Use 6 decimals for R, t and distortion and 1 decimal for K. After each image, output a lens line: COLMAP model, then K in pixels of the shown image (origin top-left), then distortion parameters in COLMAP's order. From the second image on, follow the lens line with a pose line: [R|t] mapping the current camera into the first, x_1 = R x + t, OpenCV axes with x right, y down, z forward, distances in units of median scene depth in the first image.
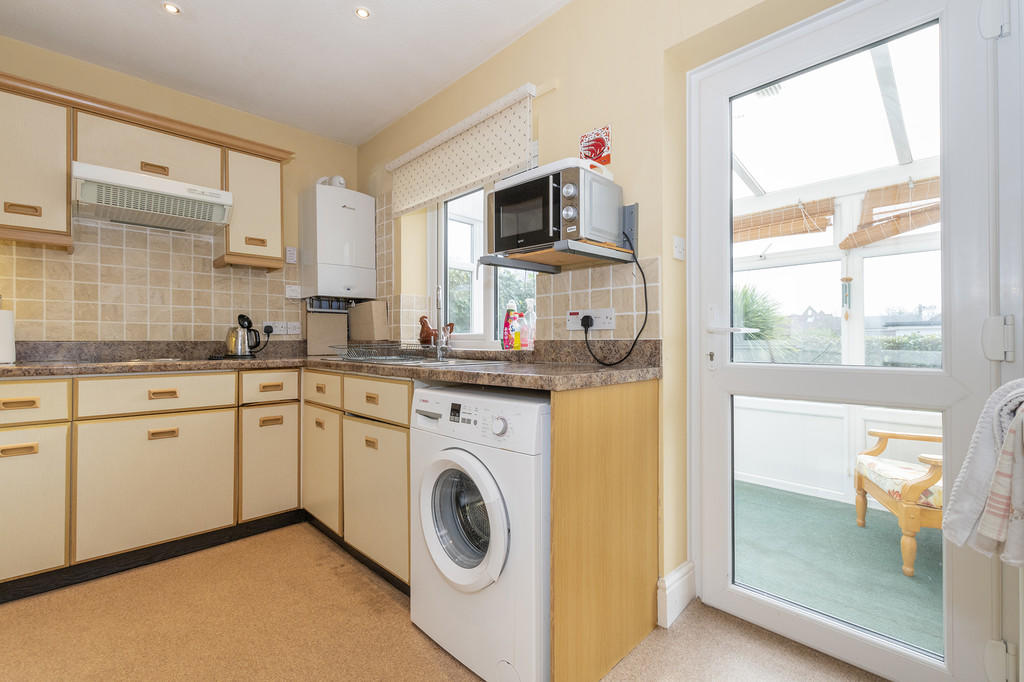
lens RADIAL K [[455.8, 0, 508.1], [0, 455.8, 327.4], [0, 0, 1]] dist [-0.000513, -0.000298]
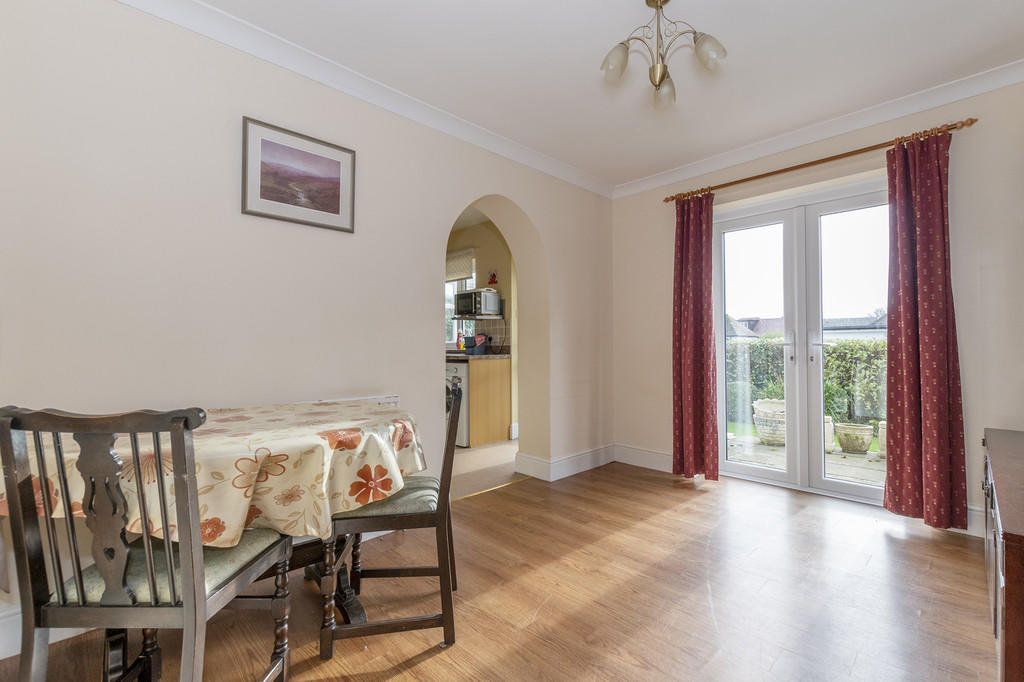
lens RADIAL K [[455.8, 0, 508.1], [0, 455.8, 327.4], [0, 0, 1]] dist [-0.000513, -0.000298]
pose [[0.999506, -0.029121, 0.011797, 0.209530], [0.029154, 0.999571, -0.002654, -0.062602], [-0.011715, 0.002997, 0.999927, -1.527965]]
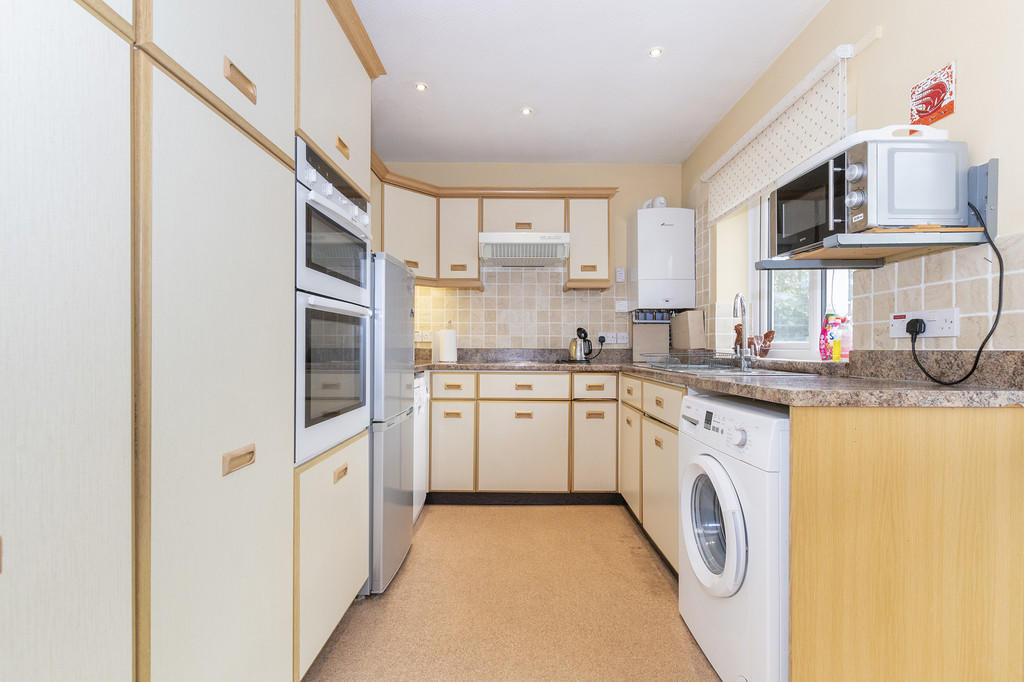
lens RADIAL K [[455.8, 0, 508.1], [0, 455.8, 327.4], [0, 0, 1]] dist [-0.000513, -0.000298]
pose [[0.710683, -0.028261, -0.702945, 0.186105], [0.016405, 0.999587, -0.023602, -0.003760], [0.703321, 0.005242, 0.710853, -0.032460]]
